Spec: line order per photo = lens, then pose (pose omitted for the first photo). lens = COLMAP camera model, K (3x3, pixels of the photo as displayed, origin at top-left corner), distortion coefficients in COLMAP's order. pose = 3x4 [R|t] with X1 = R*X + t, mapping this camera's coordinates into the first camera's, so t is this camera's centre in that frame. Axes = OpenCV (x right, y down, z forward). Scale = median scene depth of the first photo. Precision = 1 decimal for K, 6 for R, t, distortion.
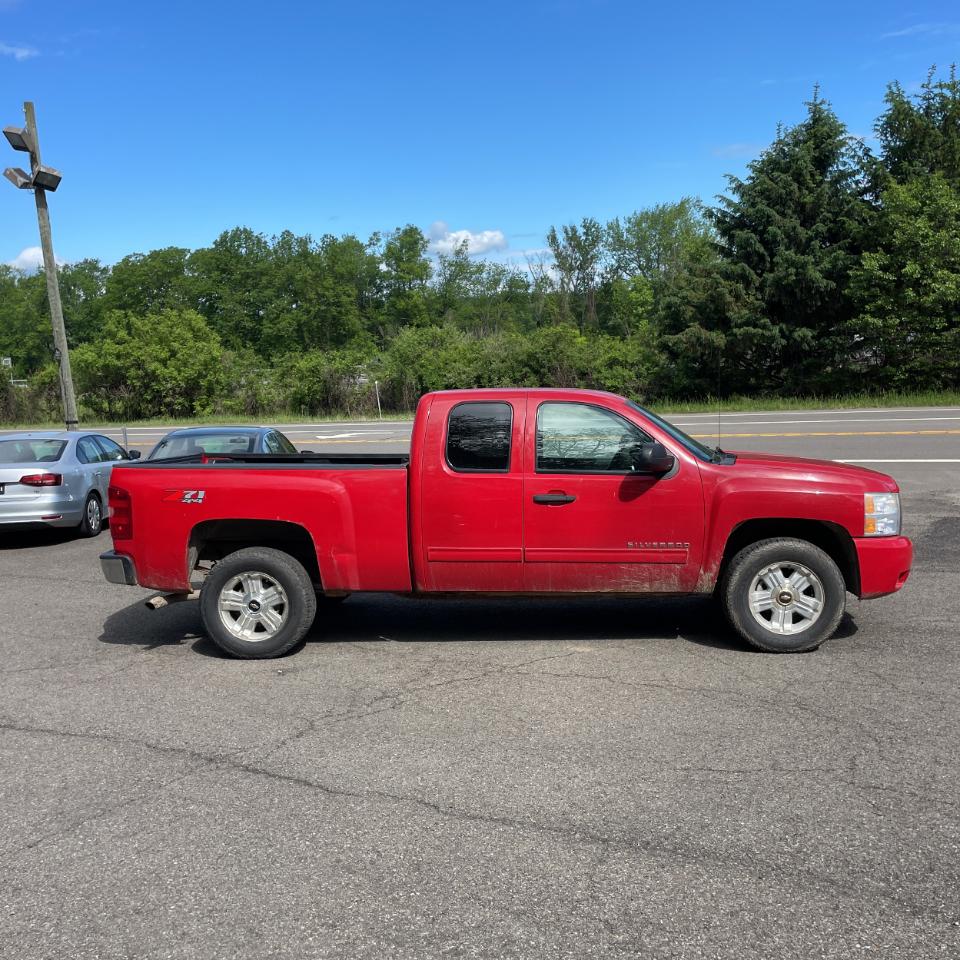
lens RADIAL K [[958.5, 0, 495.8], [0, 958.5, 501.9], [0, 0, 1]] dist [0.097582, -0.145211]
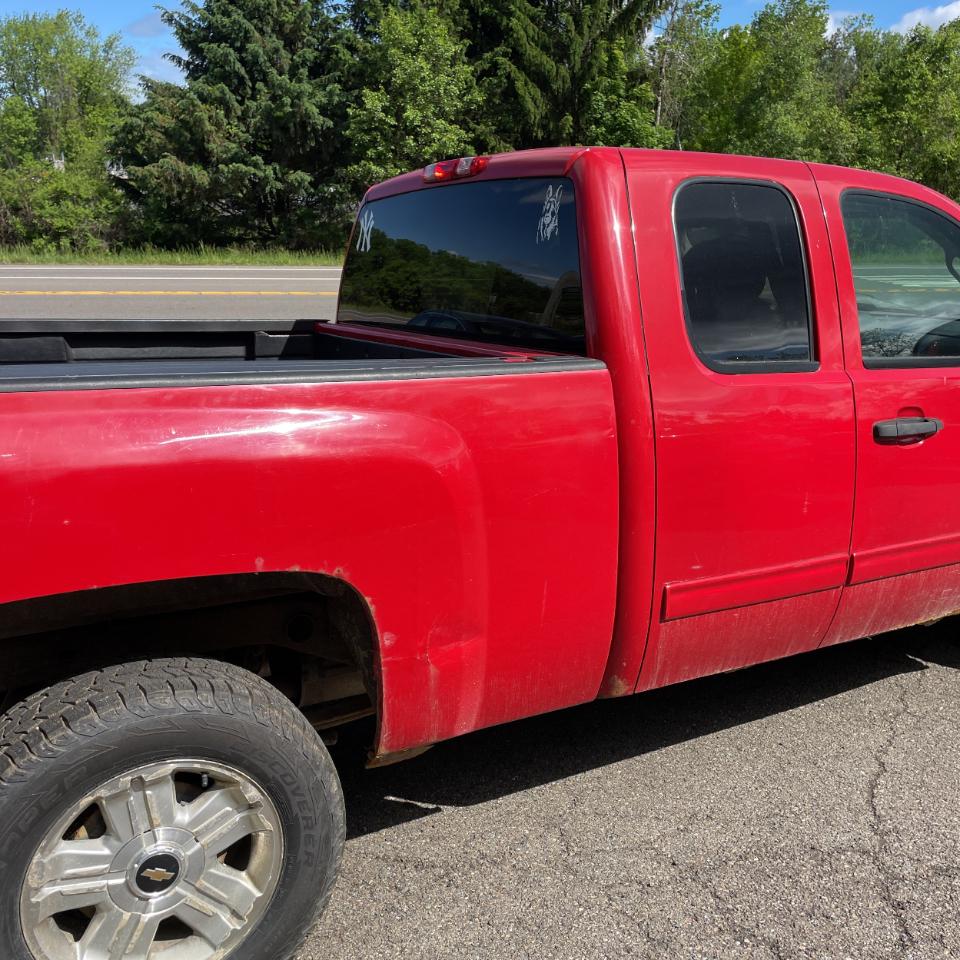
lens RADIAL K [[958.5, 0, 495.8], [0, 958.5, 501.9], [0, 0, 1]] dist [0.097582, -0.145211]
pose [[0.826148, -0.108546, 0.552898, -0.053724], [0.029449, 0.988246, 0.150011, -0.006714], [-0.562682, -0.107649, 0.819634, 0.123595]]
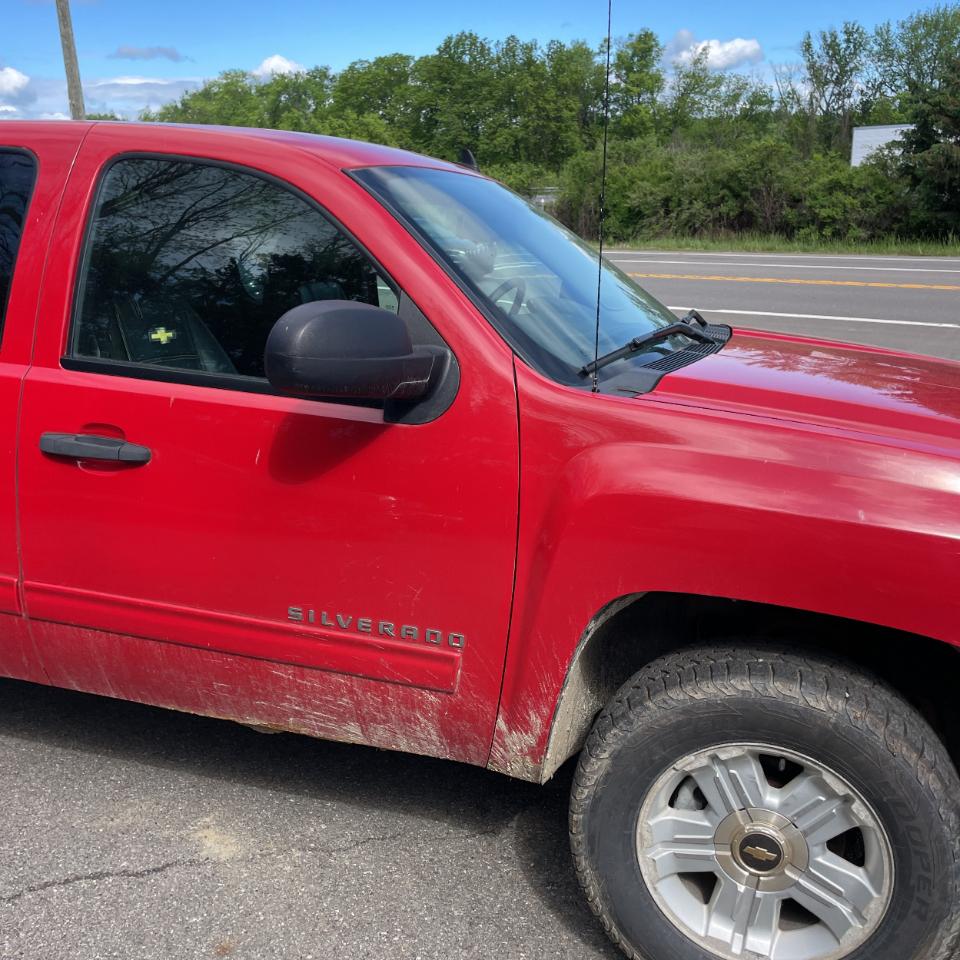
lens RADIAL K [[964.2, 0, 498.9], [0, 964.2, 476.4], [0, 0, 1]] dist [0.078454, -0.100858]
pose [[0.972913, 0.103154, -0.206879, 0.044605], [-0.072230, 0.985763, 0.151838, -0.009279], [0.219596, -0.132782, 0.966513, 0.115935]]
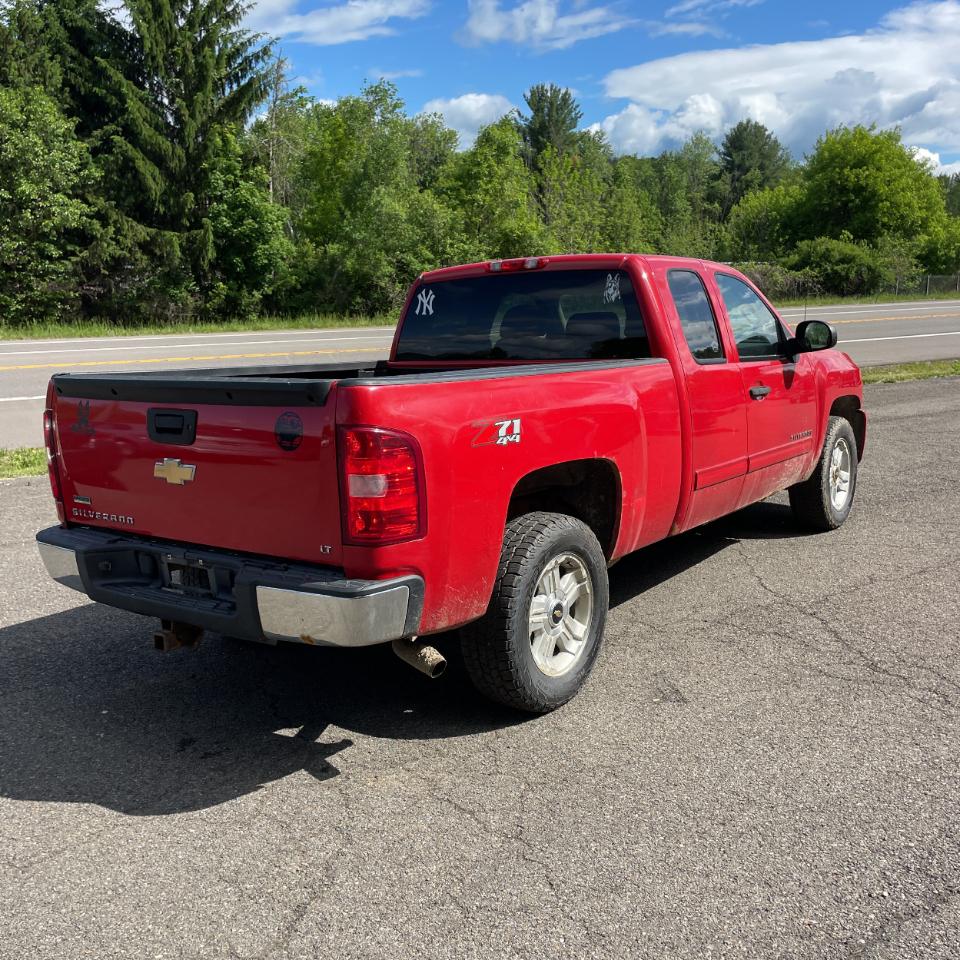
lens RADIAL K [[955.2, 0, 478.9], [0, 955.2, 486.9], [0, 0, 1]] dist [0.094567, -0.106790]
pose [[0.536829, -0.138957, 0.832169, -0.126071], [0.103892, 0.989724, 0.098245, -0.004677], [-0.837270, 0.033715, 0.545750, 0.124254]]
